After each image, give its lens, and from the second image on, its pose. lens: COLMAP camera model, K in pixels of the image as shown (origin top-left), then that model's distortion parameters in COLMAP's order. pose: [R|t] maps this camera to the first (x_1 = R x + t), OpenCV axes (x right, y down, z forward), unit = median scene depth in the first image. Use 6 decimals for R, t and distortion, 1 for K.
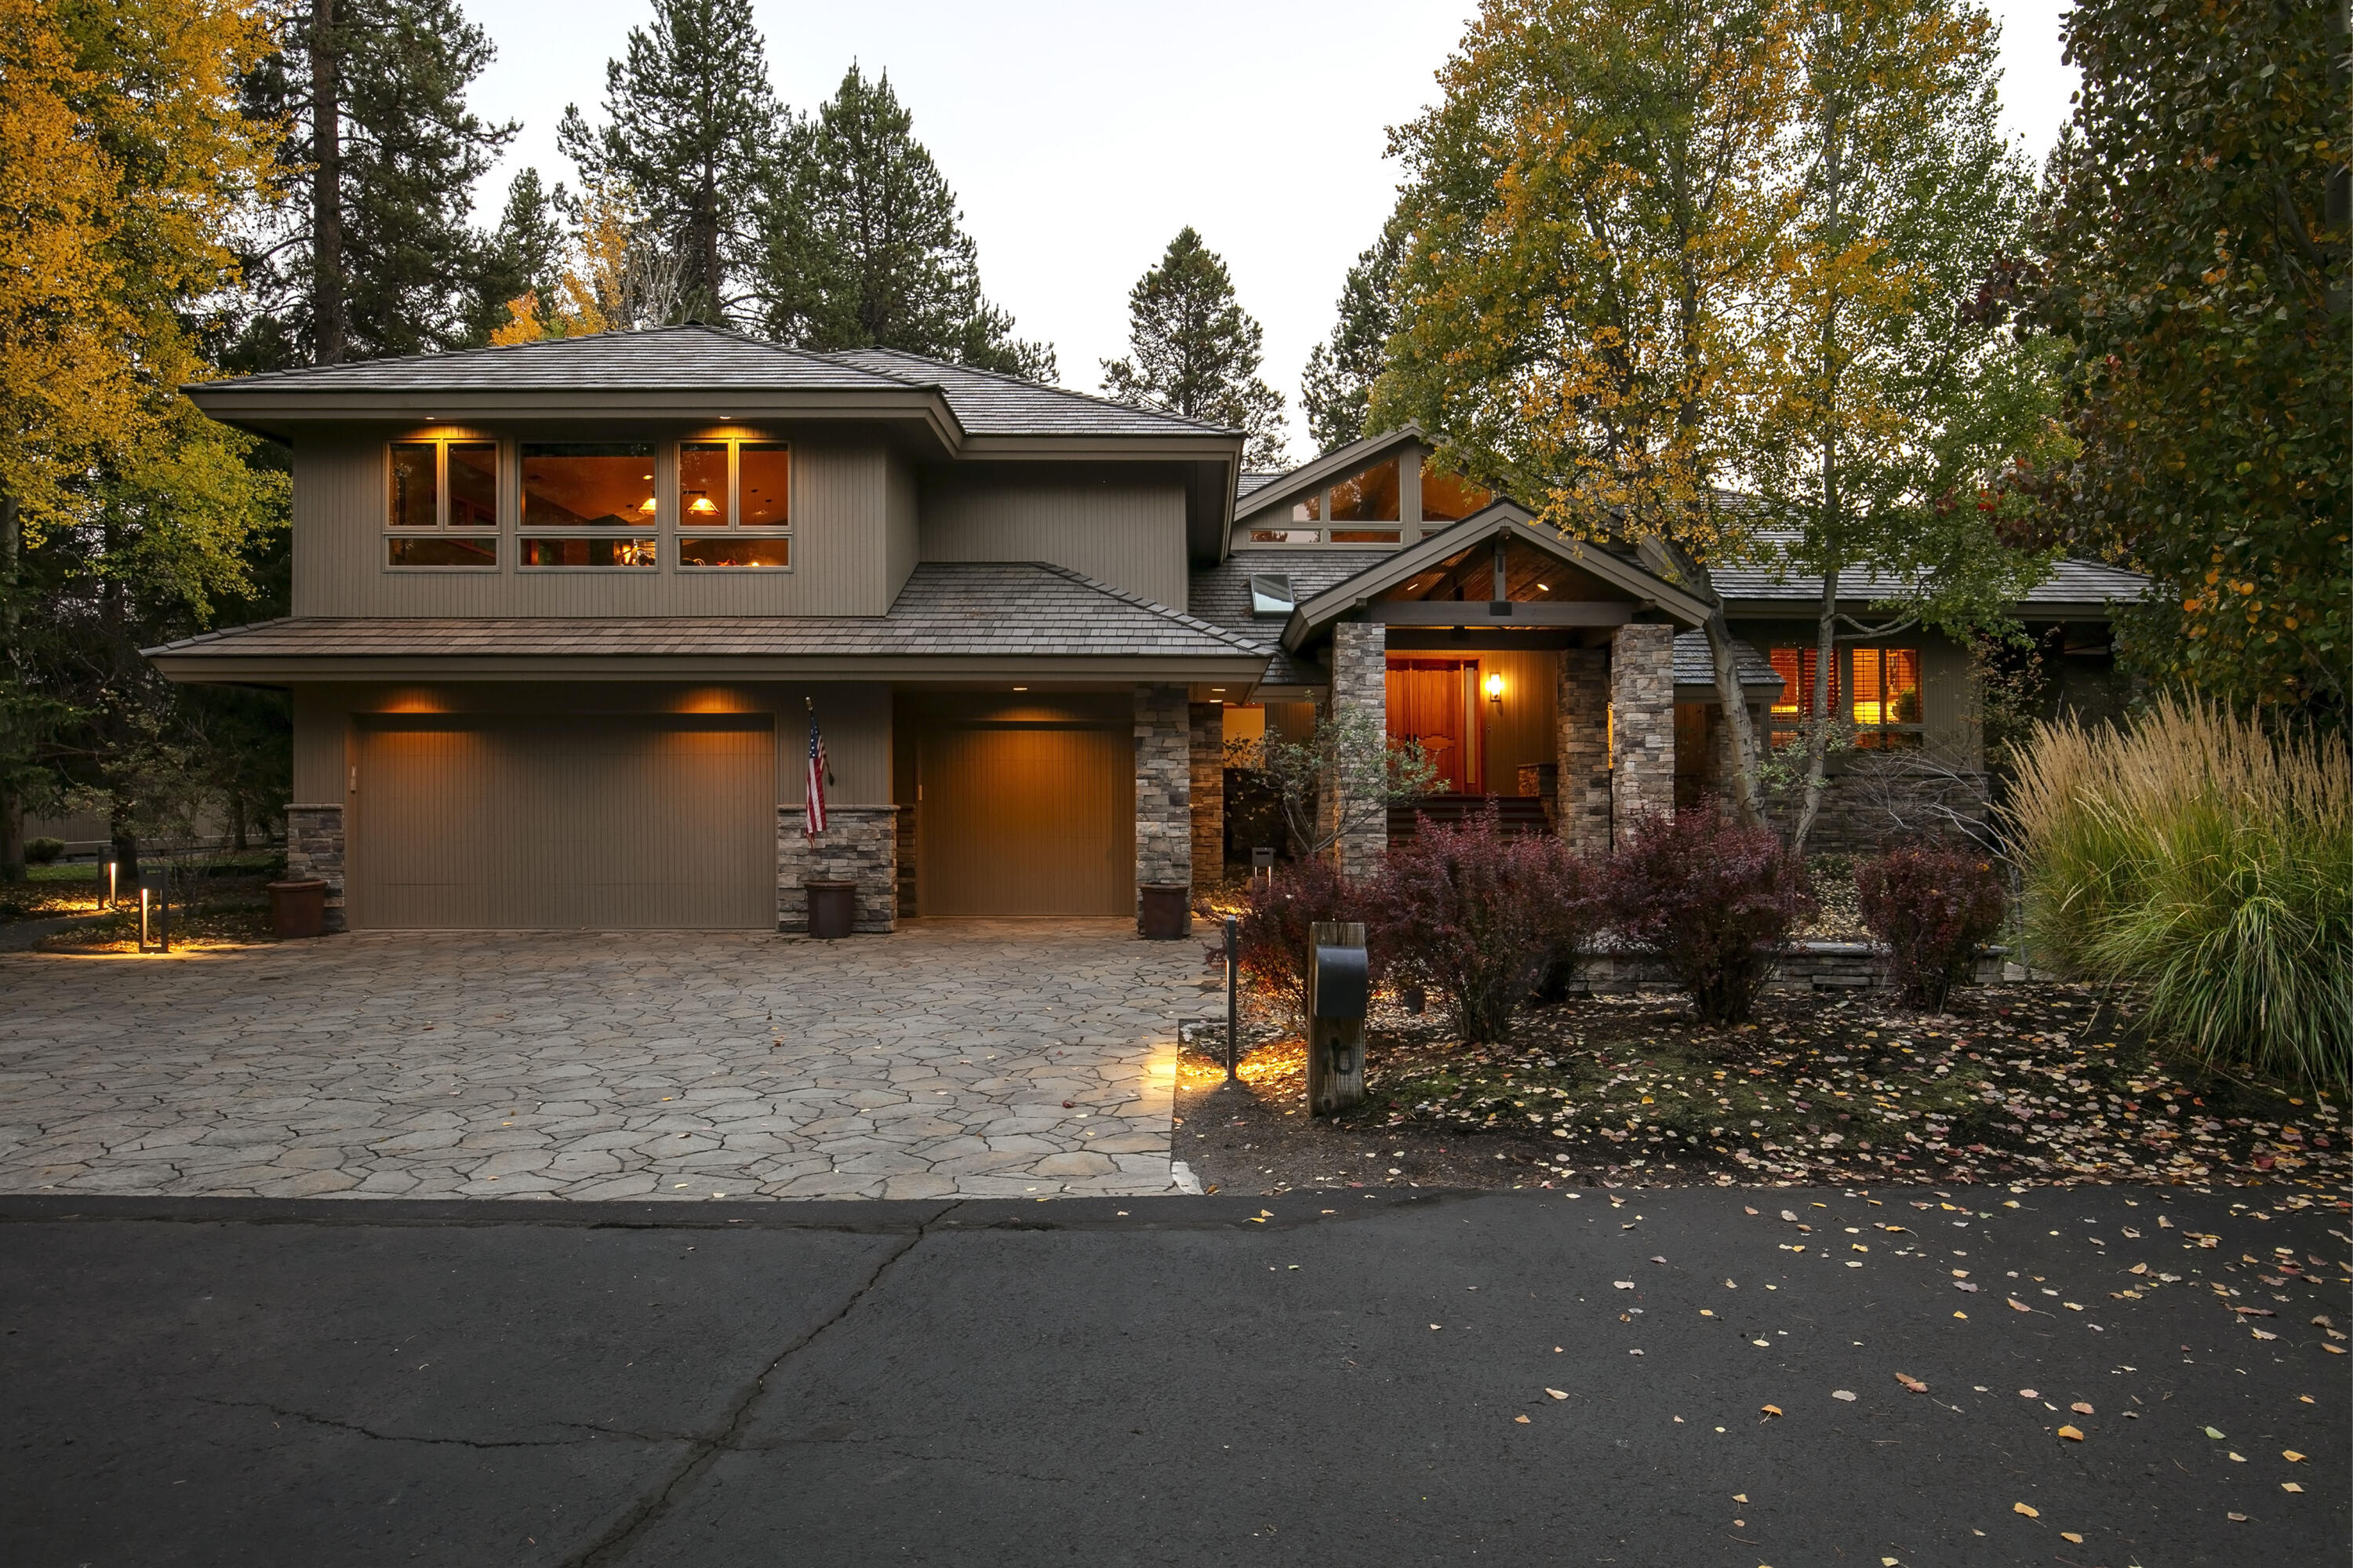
lens RADIAL K [[1319.6, 0, 1241.1], [0, 1319.6, 832.4], [0, 0, 1]] dist [-0.016431, 0.001743]
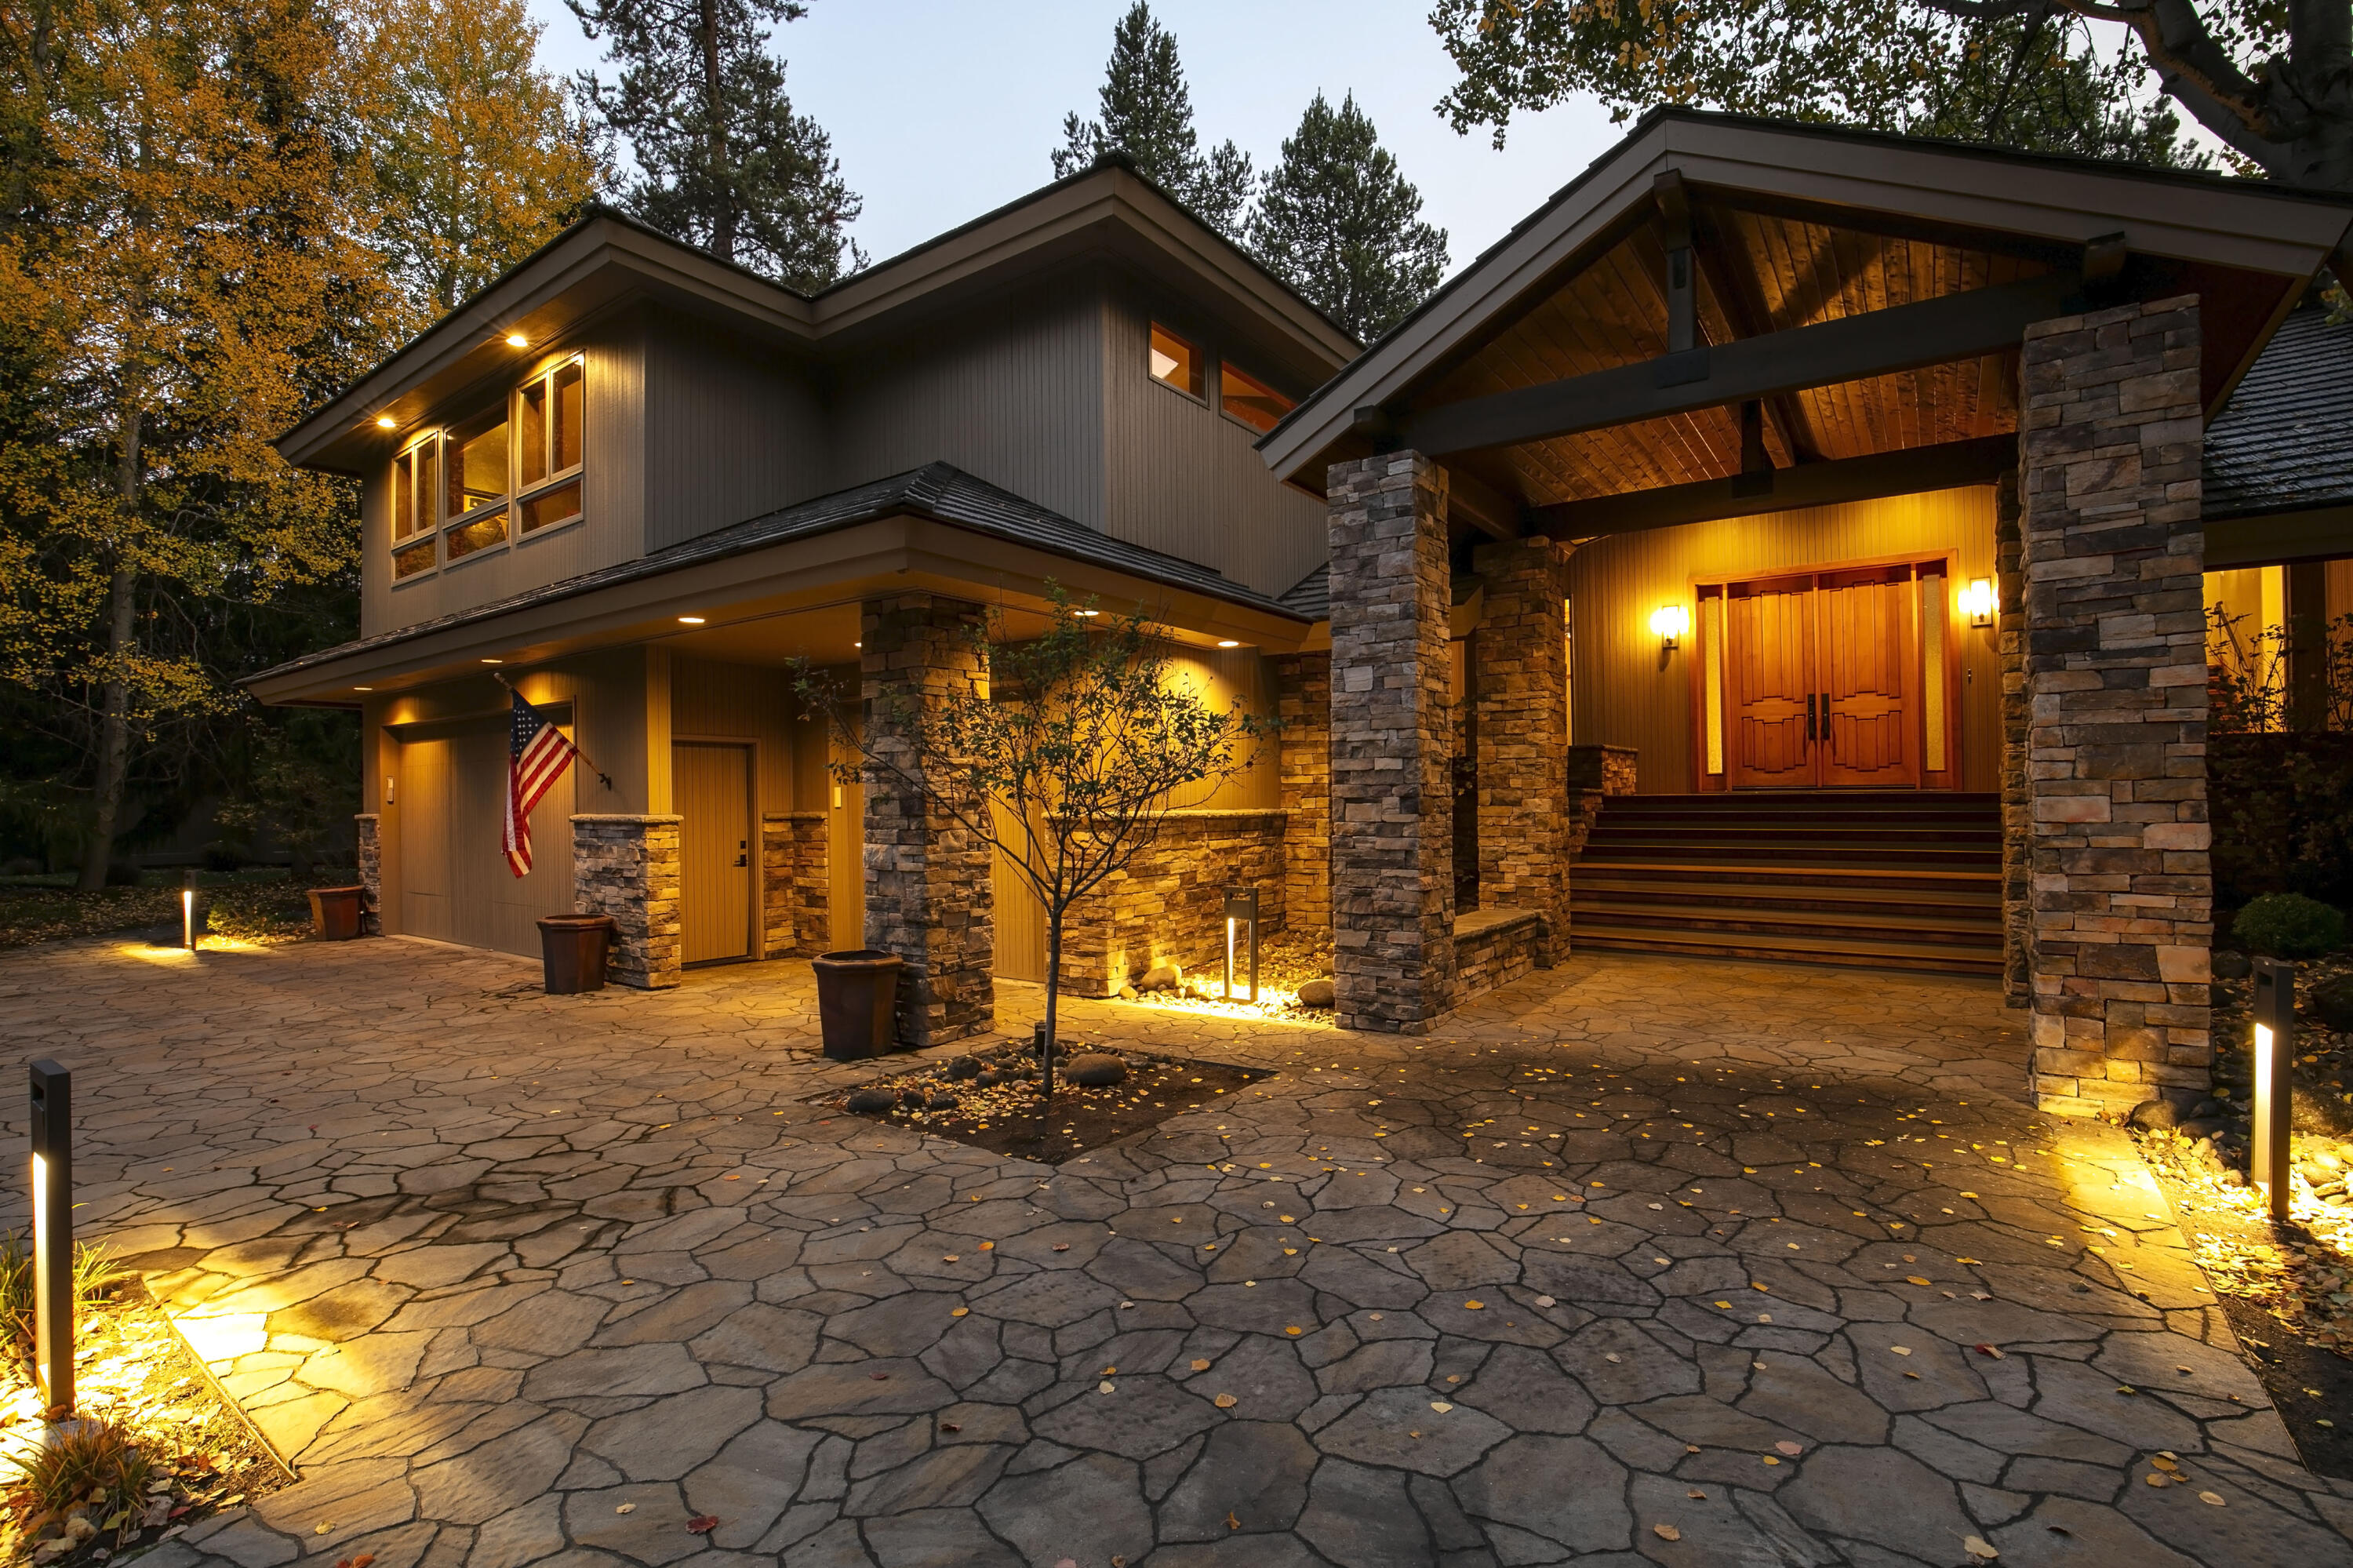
lens RADIAL K [[1067.7, 0, 1188.9], [0, 1067.7, 811.5], [0, 0, 1]] dist [-0.036130, 0.006433]
pose [[0.792490, -0.001842, -0.609882, 0.288460], [-0.008623, 0.999862, -0.014224, -0.015088], [0.609823, 0.016531, 0.792365, 0.636644]]
